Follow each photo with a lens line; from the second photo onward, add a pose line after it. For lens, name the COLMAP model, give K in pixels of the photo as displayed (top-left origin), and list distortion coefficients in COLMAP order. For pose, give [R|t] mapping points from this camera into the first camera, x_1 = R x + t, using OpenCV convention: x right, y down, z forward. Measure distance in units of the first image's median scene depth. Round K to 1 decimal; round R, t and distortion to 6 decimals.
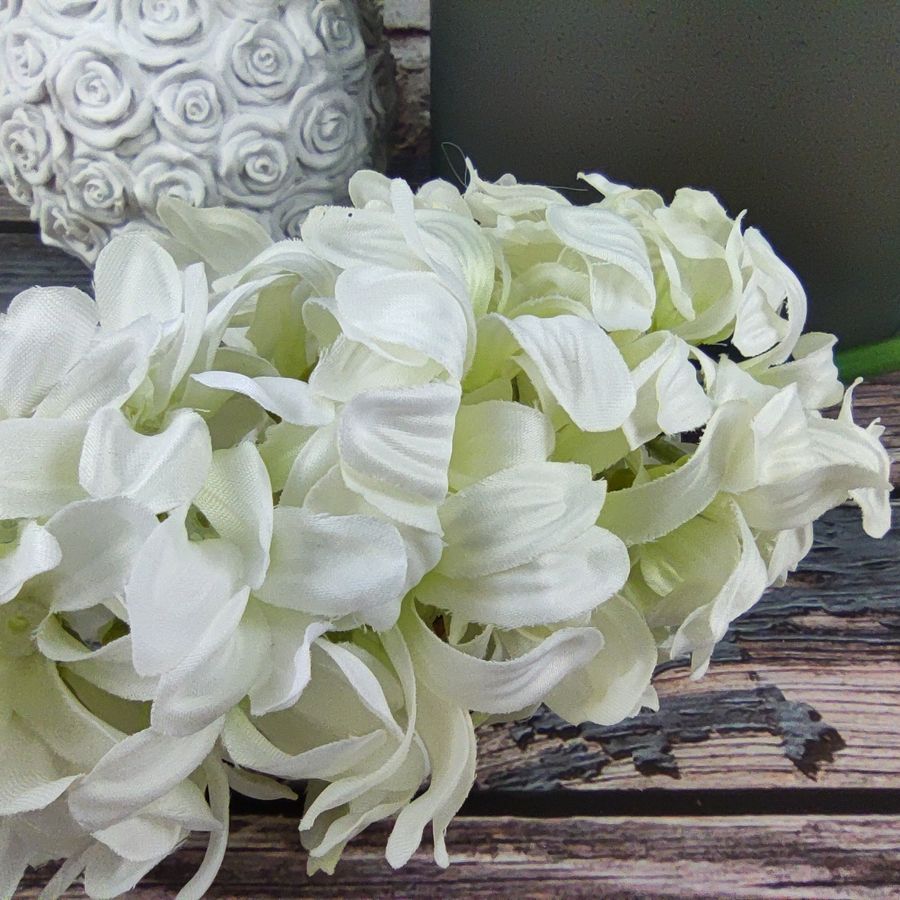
lens RADIAL K [[868.9, 0, 442.5], [0, 868.9, 444.8], [0, 0, 1]] dist [0.004135, 0.000000]
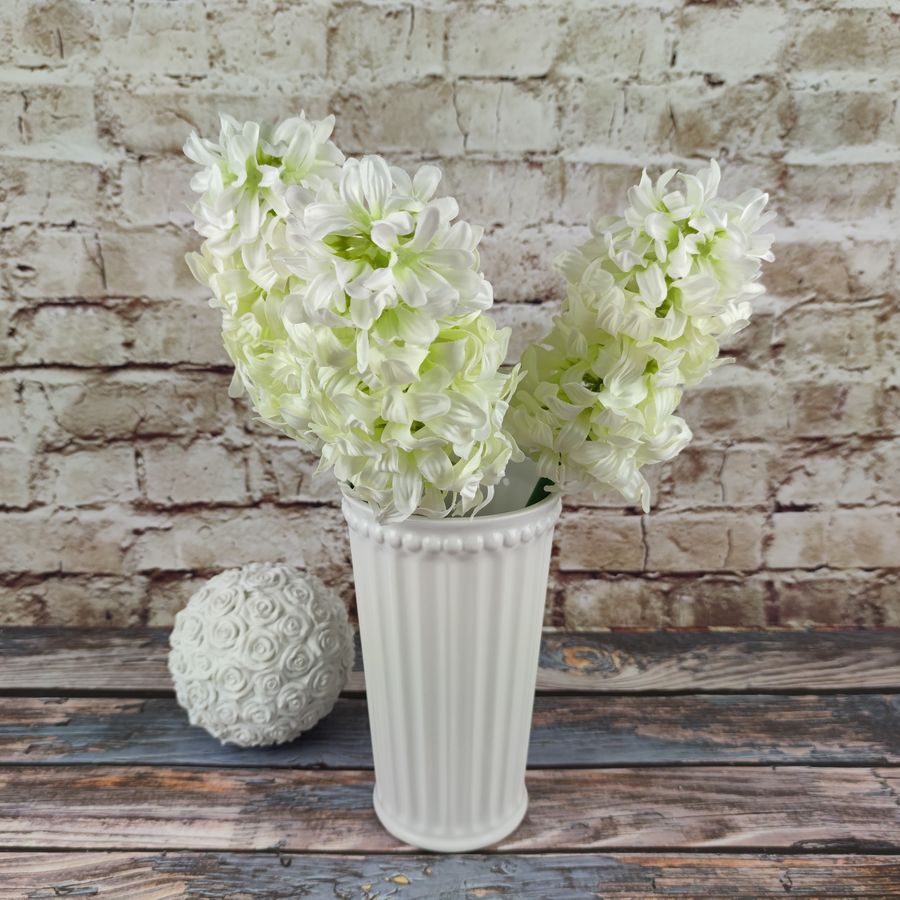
lens RADIAL K [[868.9, 0, 455.0], [0, 868.9, 457.9], [0, 0, 1]] dist [0.004135, 0.000000]
pose [[0.999170, 0.002678, 0.040657, 0.198306], [0.009053, 0.958311, -0.285584, -0.410278], [-0.039727, 0.285715, 0.957491, -2.234512]]
